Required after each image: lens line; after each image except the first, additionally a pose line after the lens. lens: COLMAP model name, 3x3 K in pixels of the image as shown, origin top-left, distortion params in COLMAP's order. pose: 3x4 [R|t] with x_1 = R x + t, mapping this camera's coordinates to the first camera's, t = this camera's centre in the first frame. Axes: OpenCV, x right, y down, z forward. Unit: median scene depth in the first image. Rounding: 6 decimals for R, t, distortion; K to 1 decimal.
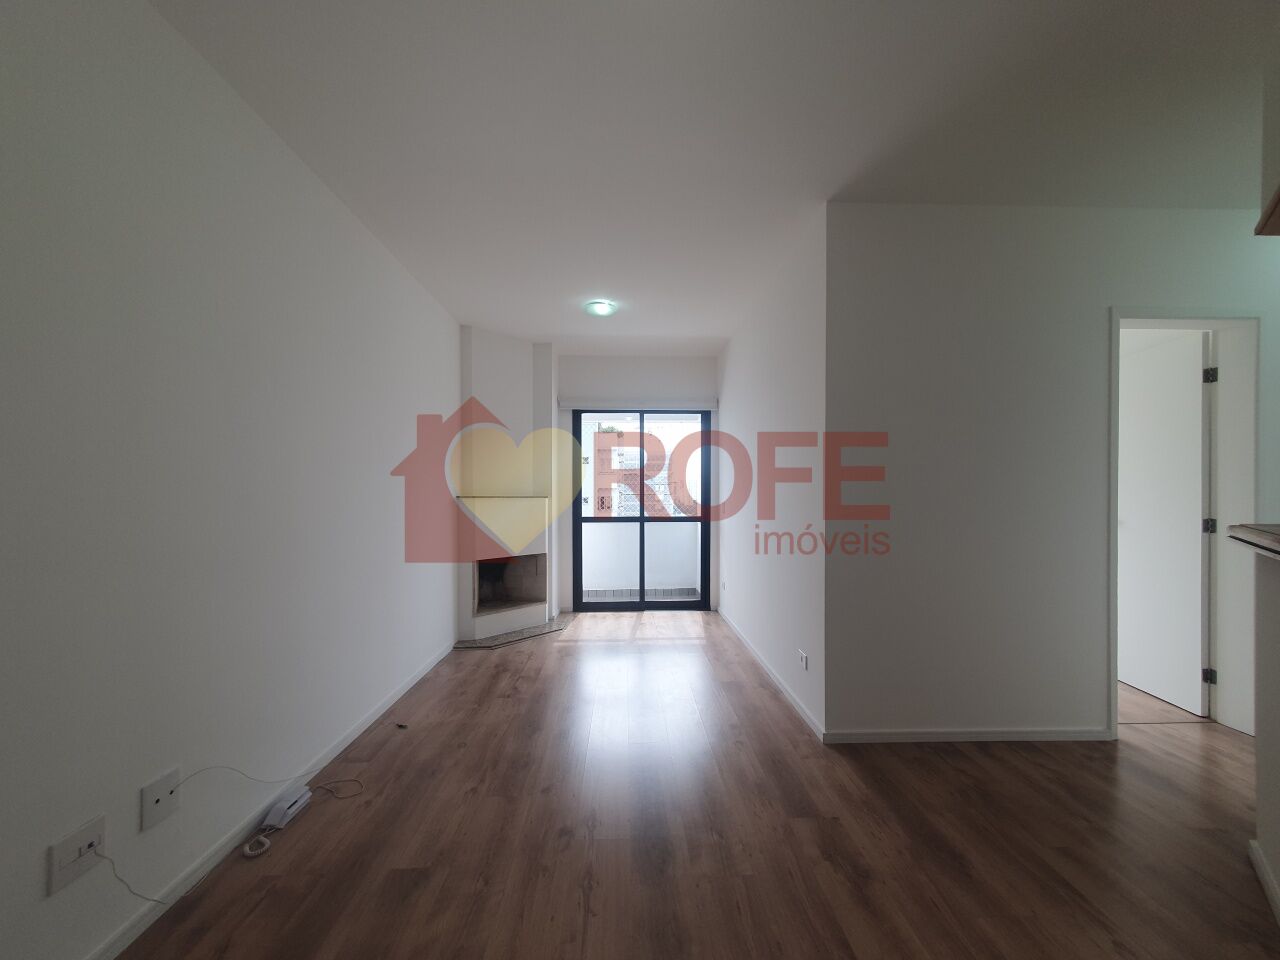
lens RADIAL K [[505.5, 0, 640.4], [0, 505.5, 492.9], [0, 0, 1]] dist [0.005501, -0.000358]
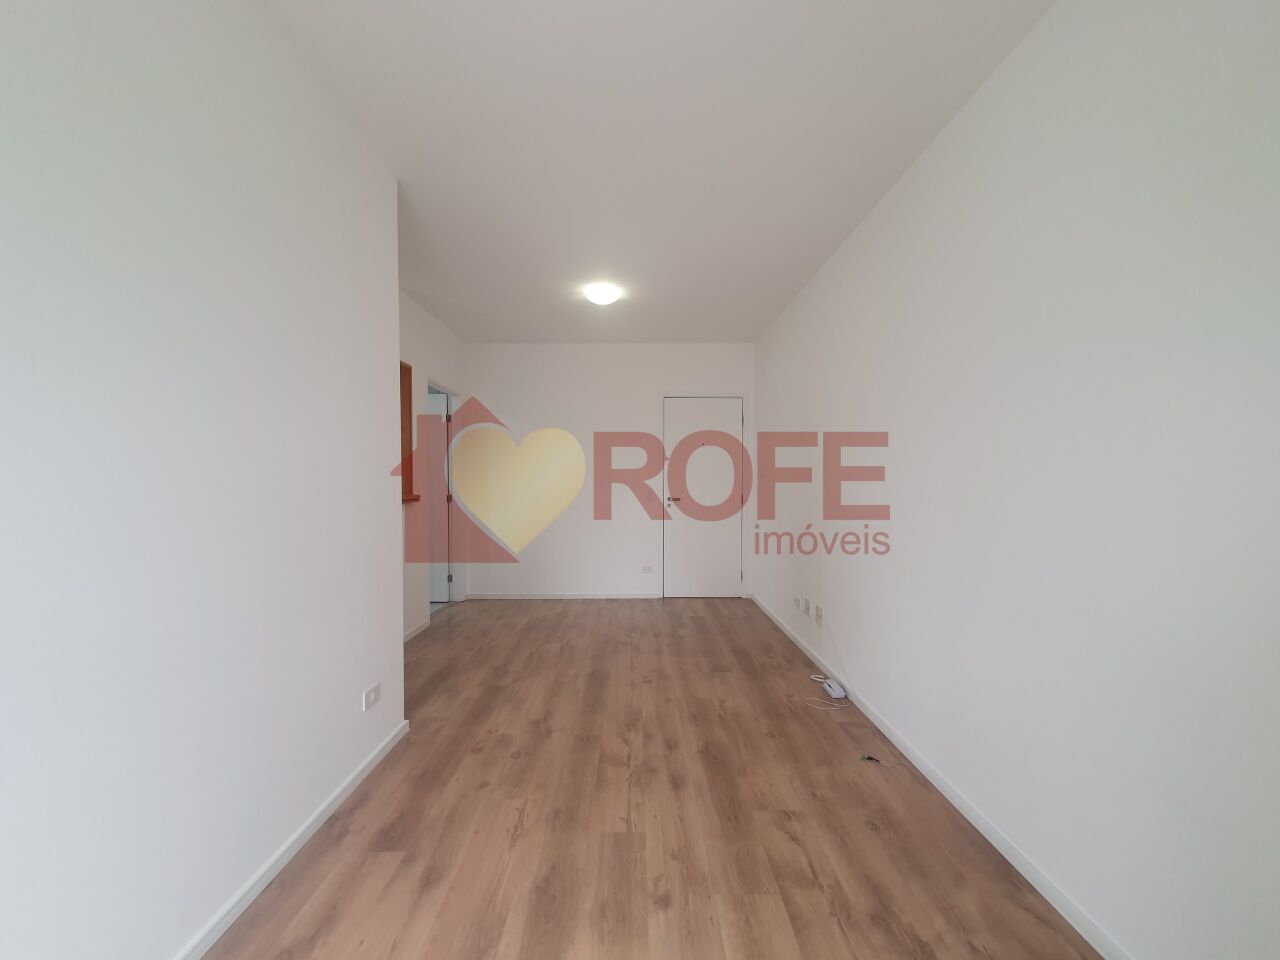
lens RADIAL K [[505.5, 0, 640.4], [0, 505.5, 492.9], [0, 0, 1]] dist [0.005501, -0.000358]
pose [[-0.999763, -0.002918, 0.021596, -0.168247], [-0.002355, 0.999658, 0.026026, -0.003655], [-0.021665, 0.025969, -0.999428, 2.844781]]
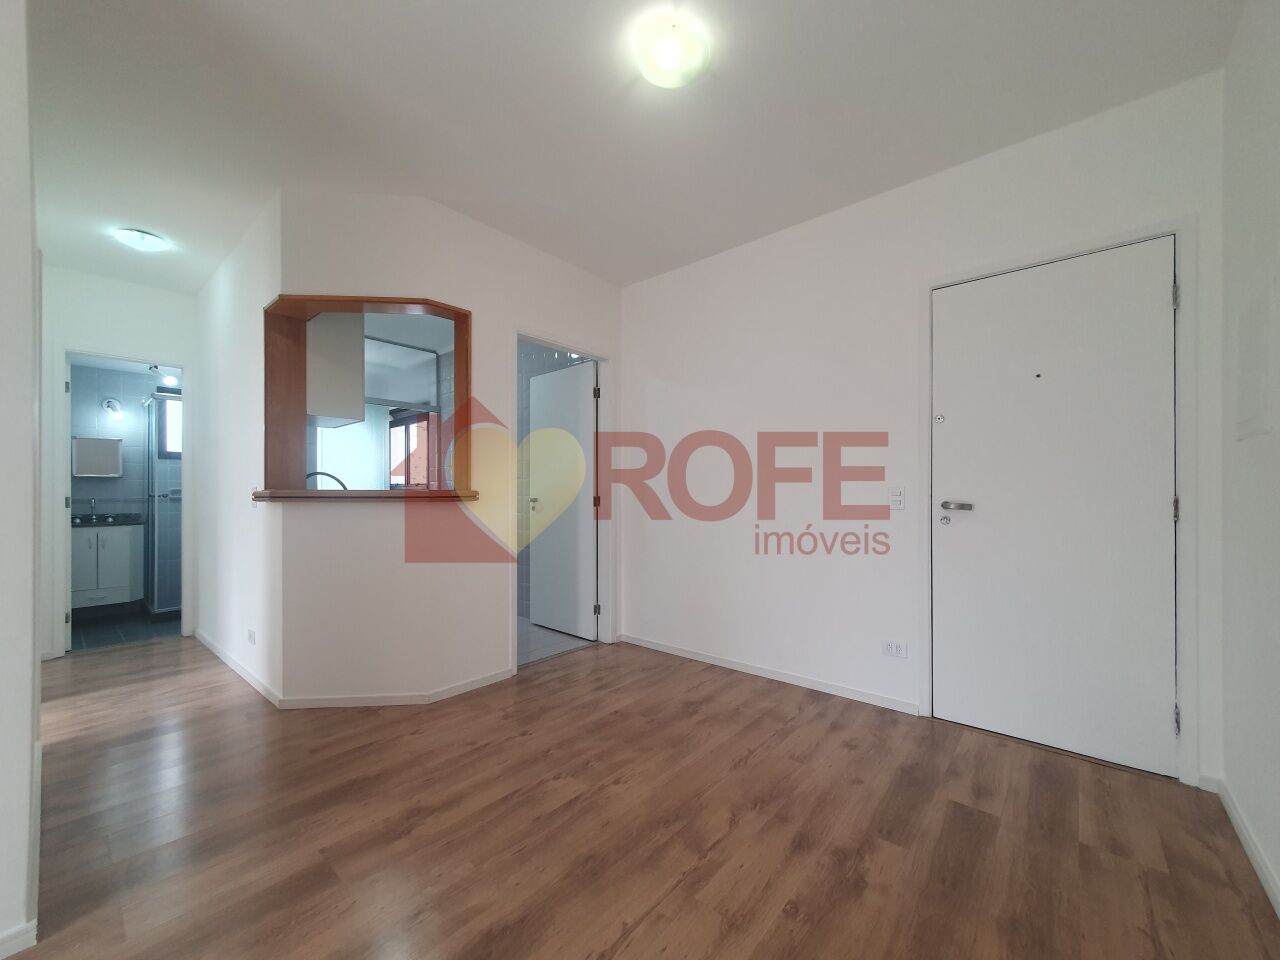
lens RADIAL K [[505.5, 0, 640.4], [0, 505.5, 492.9], [0, 0, 1]] dist [0.005501, -0.000358]
pose [[-0.738527, 0.001835, 0.674222, -0.603292], [0.002428, 0.999997, -0.000062, 0.075341], [-0.674220, 0.001592, -0.738529, 1.396745]]
